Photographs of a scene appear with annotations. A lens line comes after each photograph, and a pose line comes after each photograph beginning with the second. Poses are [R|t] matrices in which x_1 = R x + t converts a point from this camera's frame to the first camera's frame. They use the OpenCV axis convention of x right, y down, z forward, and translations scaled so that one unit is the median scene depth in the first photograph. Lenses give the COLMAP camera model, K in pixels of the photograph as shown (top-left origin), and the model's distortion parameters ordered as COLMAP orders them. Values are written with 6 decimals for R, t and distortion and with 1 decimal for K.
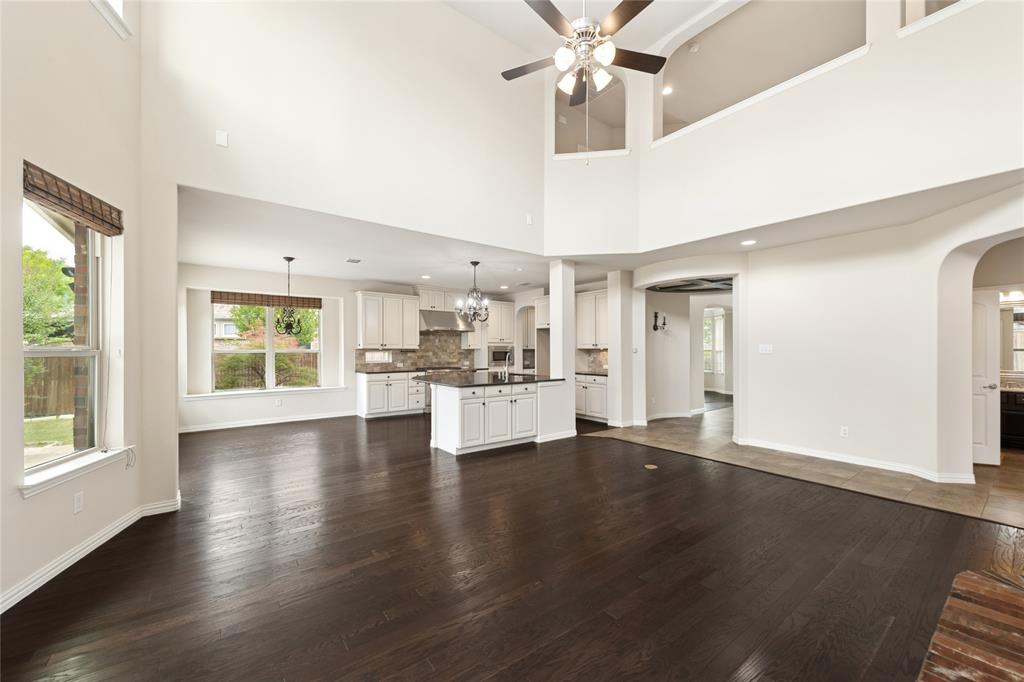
lens RADIAL K [[411.5, 0, 515.4], [0, 411.5, 346.7], [0, 0, 1]] dist [0.003394, -0.001295]
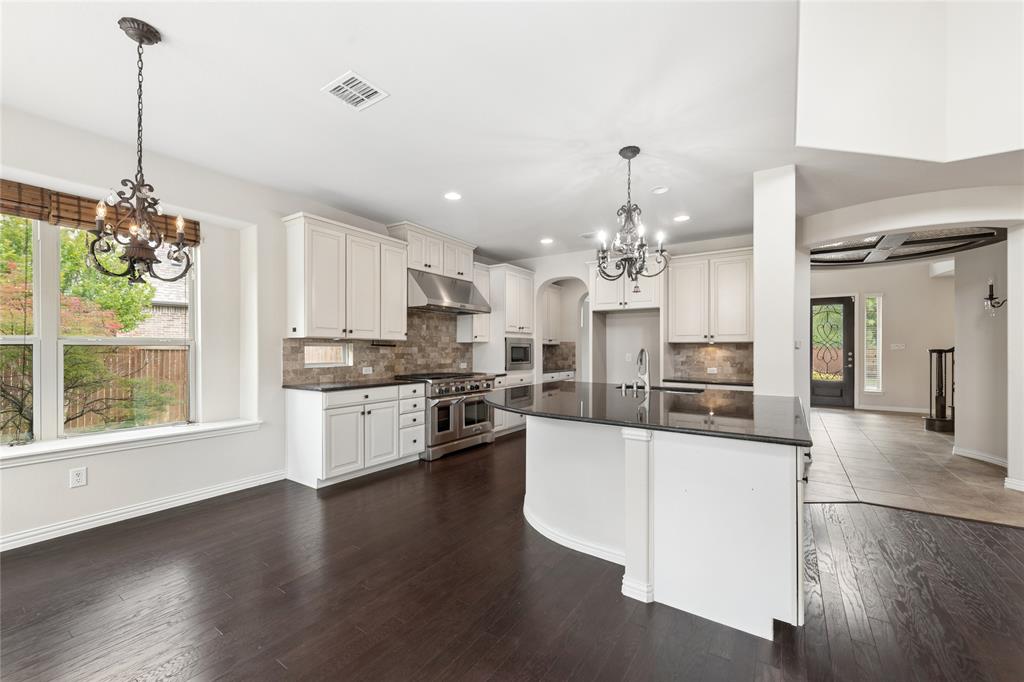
lens RADIAL K [[411.5, 0, 507.9], [0, 411.5, 349.2], [0, 0, 1]] dist [0.003394, -0.001295]
pose [[0.947400, 0.004897, 0.320013, -0.280395], [-0.007372, 0.999952, 0.006524, 0.012156], [-0.319966, -0.008540, 0.947391, 0.447697]]
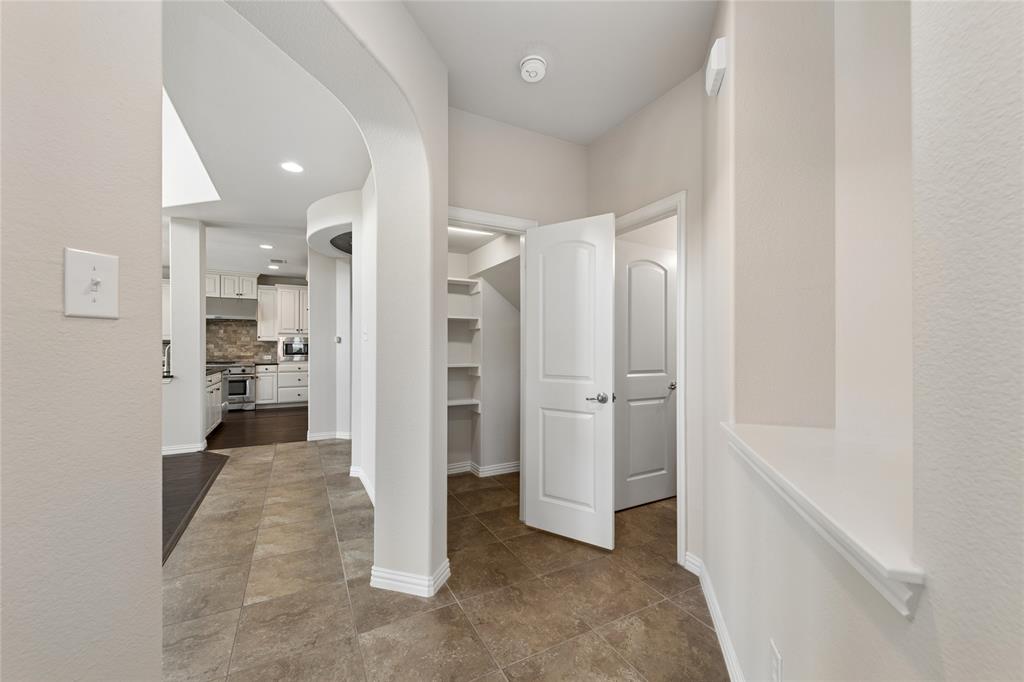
lens RADIAL K [[411.5, 0, 522.0], [0, 411.5, 345.1], [0, 0, 1]] dist [0.003394, -0.001295]
pose [[0.986500, -0.000939, -0.163758, 0.621075], [0.000936, 1.000000, -0.000095, 0.015989], [0.163758, -0.000059, 0.986501, 0.255574]]
